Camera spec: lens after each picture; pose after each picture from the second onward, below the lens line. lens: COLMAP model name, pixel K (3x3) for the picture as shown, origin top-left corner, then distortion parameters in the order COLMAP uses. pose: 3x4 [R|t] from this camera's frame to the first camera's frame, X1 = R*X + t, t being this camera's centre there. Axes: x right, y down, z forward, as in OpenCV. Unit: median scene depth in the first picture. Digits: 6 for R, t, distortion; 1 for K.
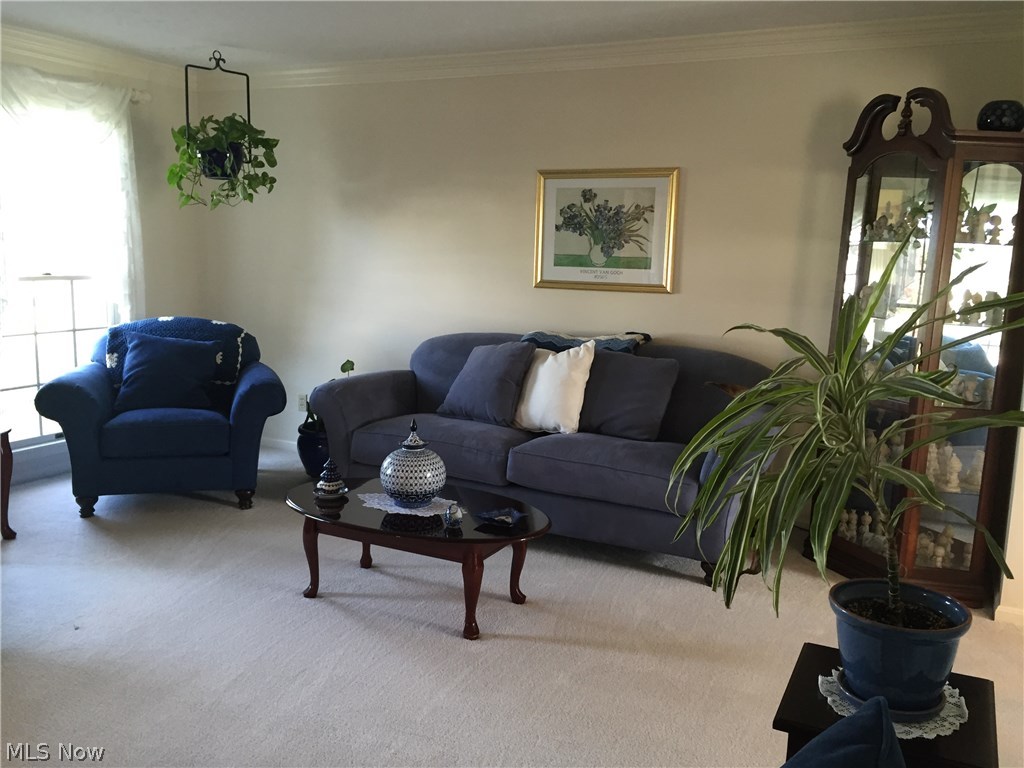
lens RADIAL K [[876.8, 0, 510.1], [0, 876.8, 385.3], [0, 0, 1]] dist [0.081971, -0.108781]
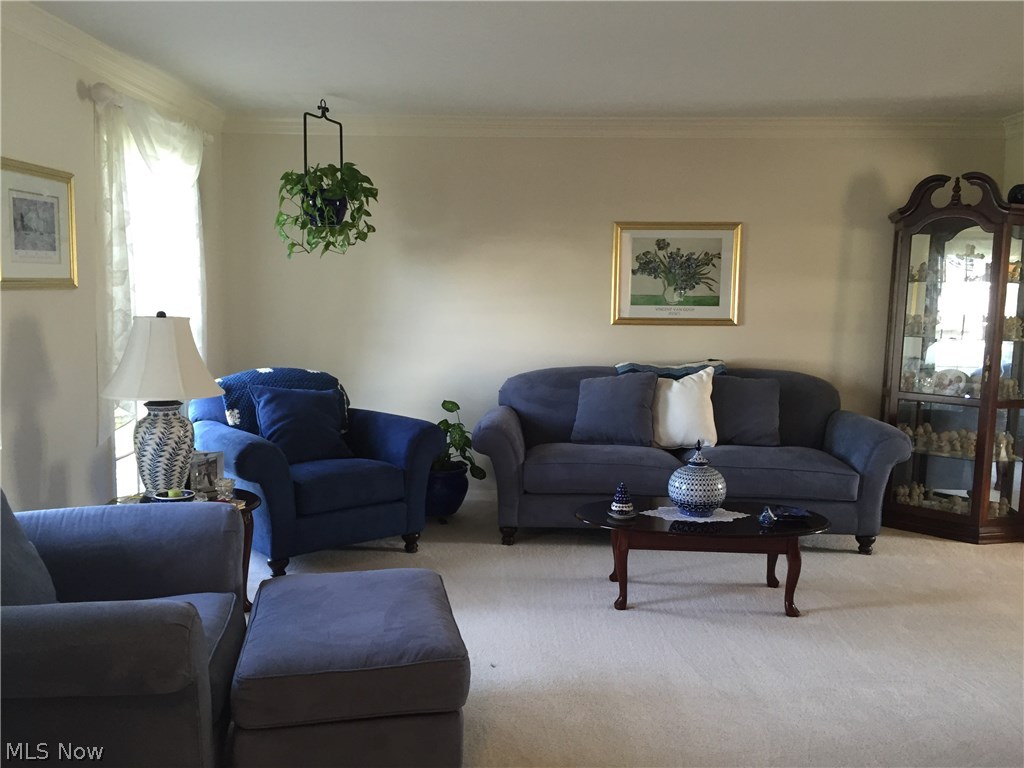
lens RADIAL K [[876.8, 0, 513.8], [0, 876.8, 383.8], [0, 0, 1]] dist [0.081971, -0.108781]
pose [[0.913744, -0.060118, 0.401819, -0.581327], [0.075964, 0.996831, -0.023603, -0.019454], [-0.399127, 0.052091, 0.915415, 0.021930]]
